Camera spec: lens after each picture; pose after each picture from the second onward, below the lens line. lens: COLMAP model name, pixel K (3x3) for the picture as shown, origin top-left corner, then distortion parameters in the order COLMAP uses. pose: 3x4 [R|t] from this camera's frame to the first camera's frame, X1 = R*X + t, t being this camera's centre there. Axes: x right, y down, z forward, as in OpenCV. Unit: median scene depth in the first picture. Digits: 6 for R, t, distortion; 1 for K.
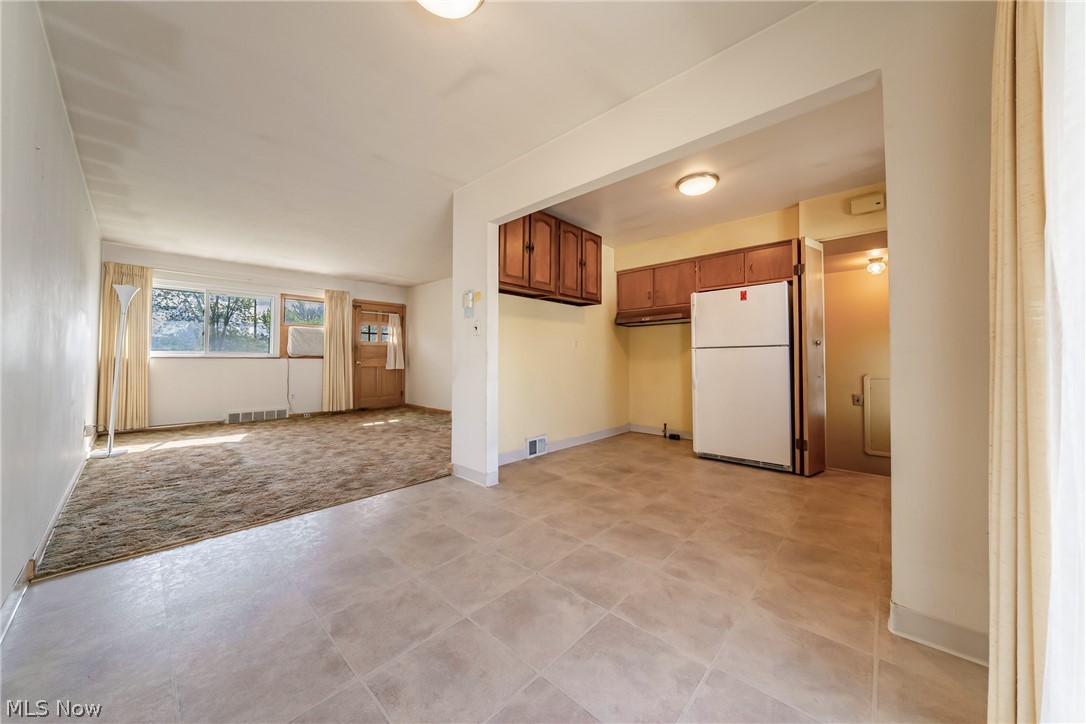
lens RADIAL K [[371.2, 0, 540.7], [0, 371.2, 348.1], [0, 0, 1]] dist [-0.000452, -0.000358]
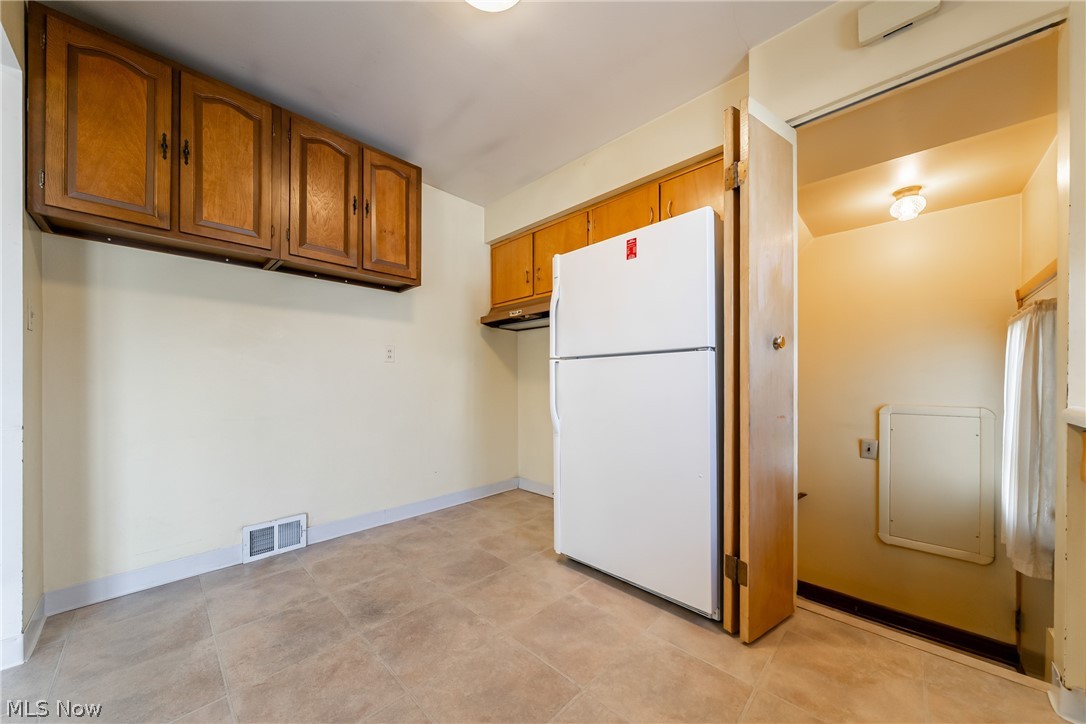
lens RADIAL K [[378.1, 0, 532.6], [0, 378.1, 376.8], [0, 0, 1]] dist [-0.002160, -0.000200]
pose [[0.999654, -0.002821, -0.026148, 0.396121], [0.003361, 0.999781, 0.020646, 0.014832], [0.026084, -0.020727, 0.999445, 0.457548]]
